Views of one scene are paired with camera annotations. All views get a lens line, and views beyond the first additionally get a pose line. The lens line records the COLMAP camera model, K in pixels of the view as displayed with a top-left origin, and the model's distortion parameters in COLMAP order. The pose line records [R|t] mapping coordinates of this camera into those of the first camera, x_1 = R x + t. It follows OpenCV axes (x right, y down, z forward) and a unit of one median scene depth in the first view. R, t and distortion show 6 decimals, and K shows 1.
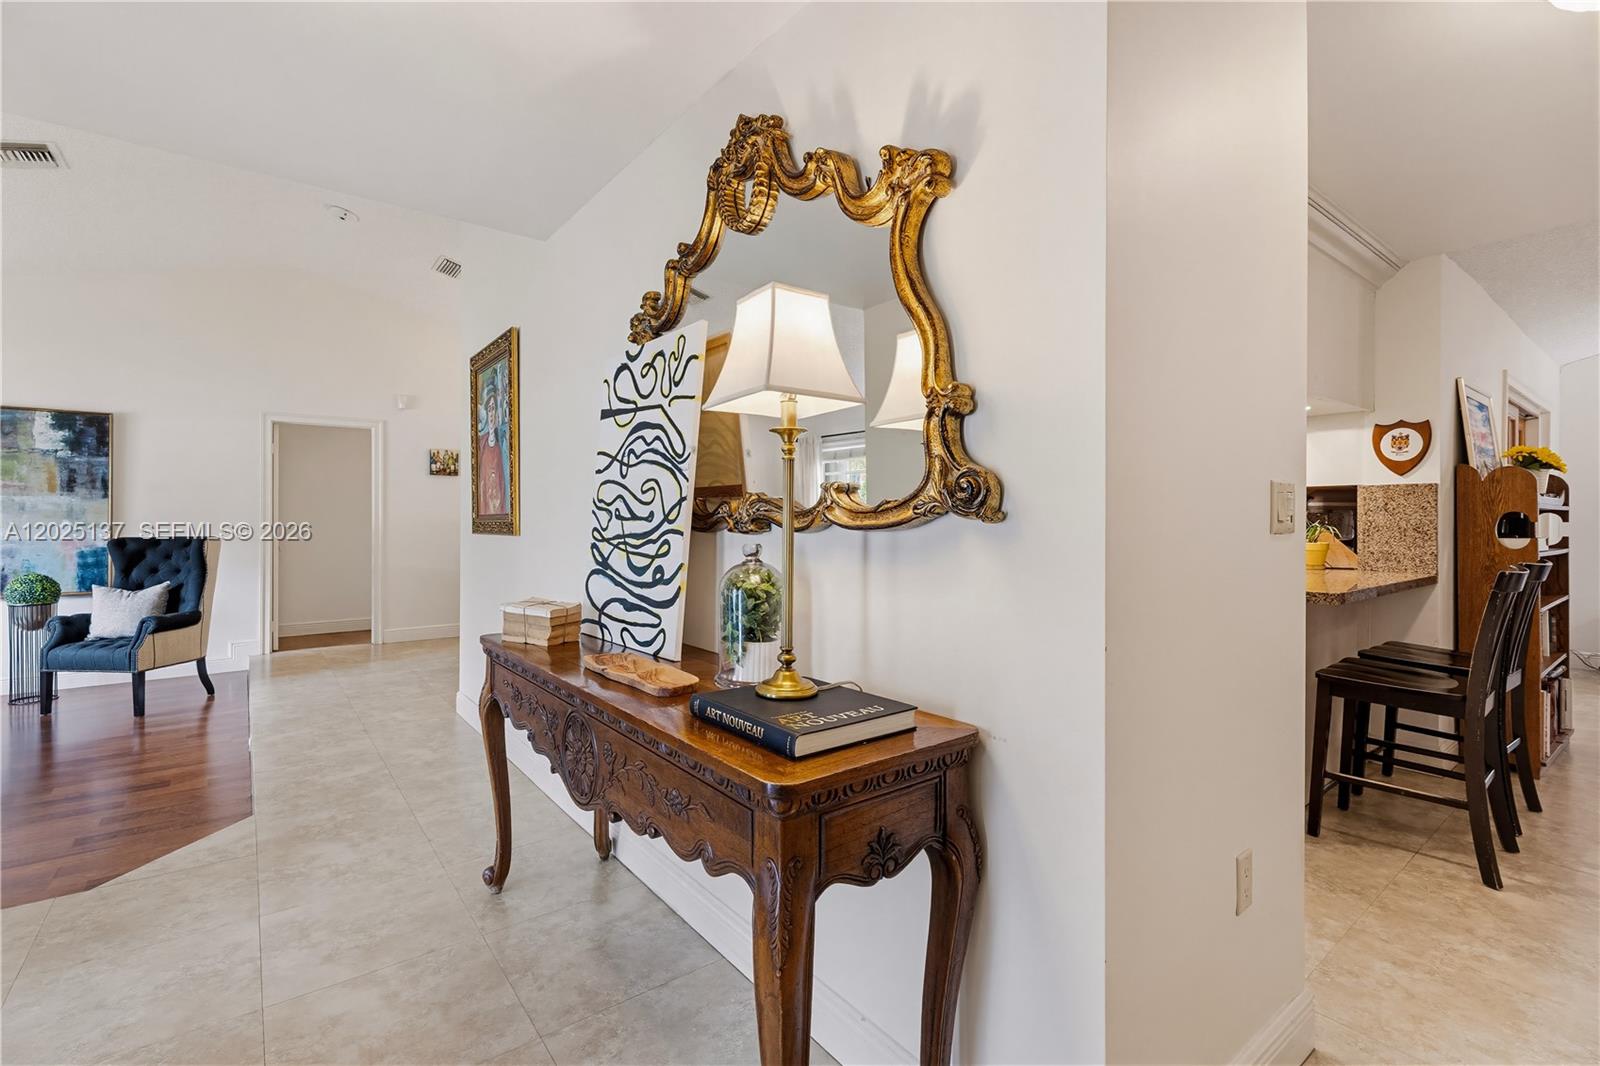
lens RADIAL K [[710.0, 0, 795.1], [0, 710.0, 518.2], [0, 0, 1]] dist [0.002329, 0.000123]
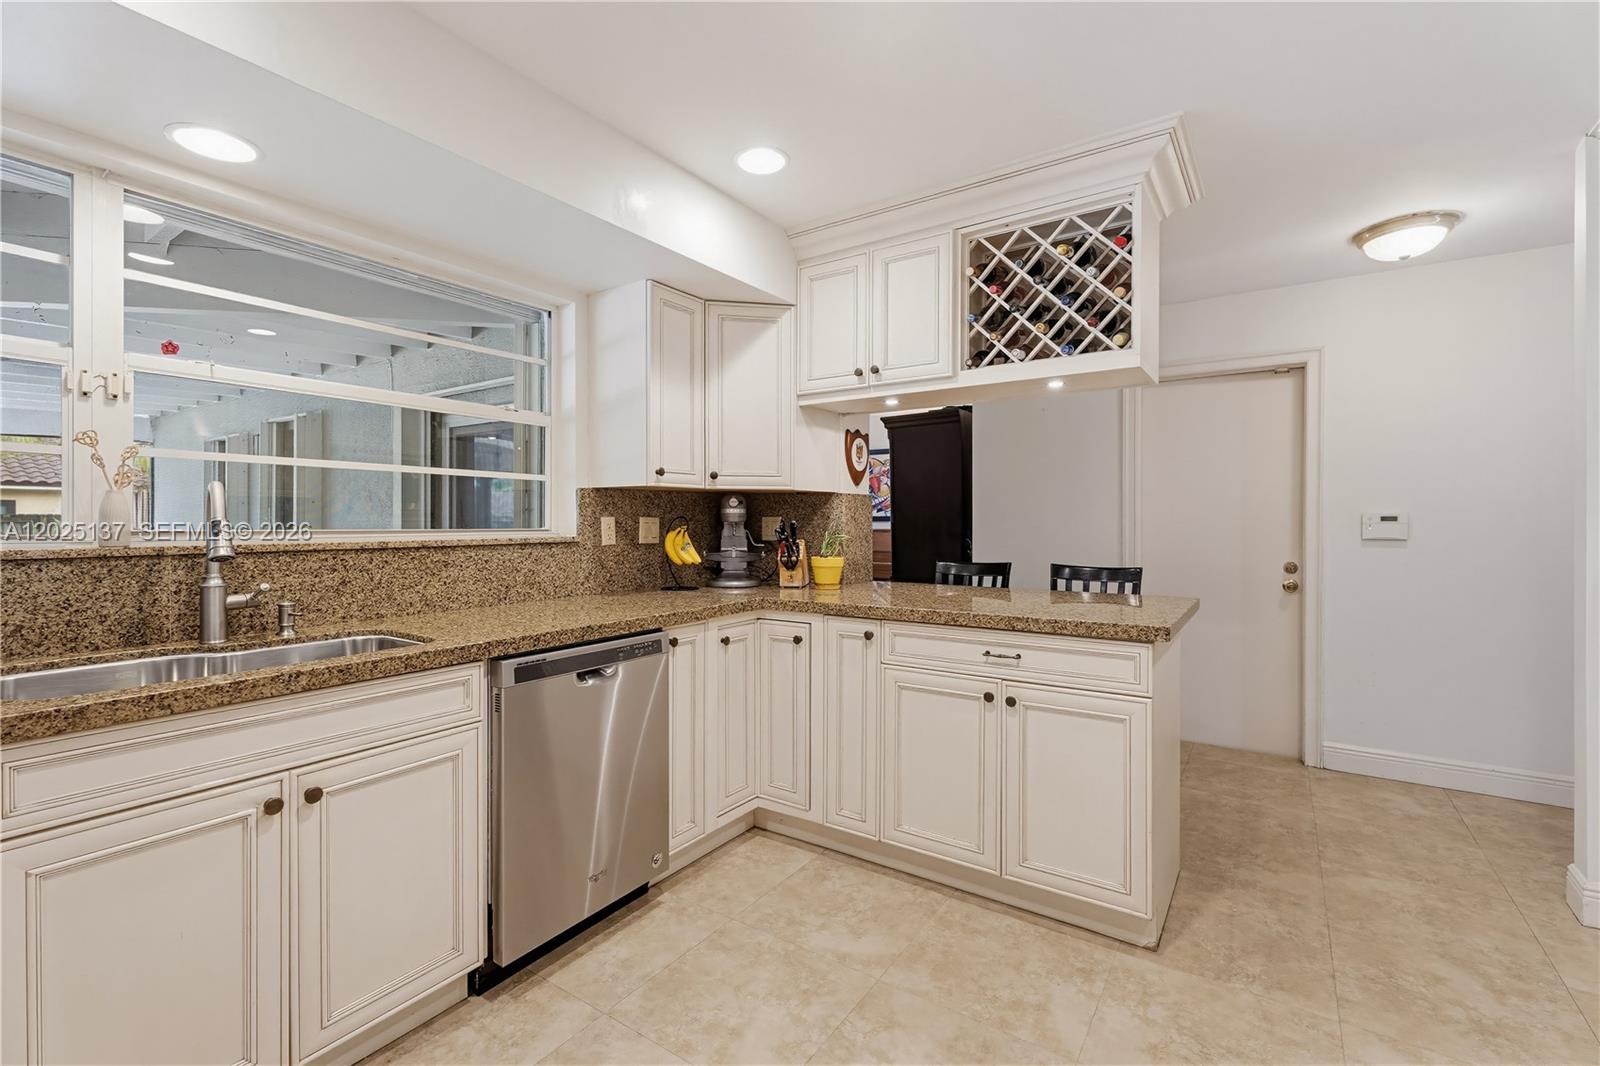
lens RADIAL K [[710.0, 0, 794.5], [0, 710.0, 524.9], [0, 0, 1]] dist [0.002329, 0.000123]
pose [[-0.310719, -0.006591, 0.950479, -0.068836], [-0.002216, 0.999978, 0.006210, -0.010608], [-0.950499, -0.000177, -0.310727, 1.395876]]
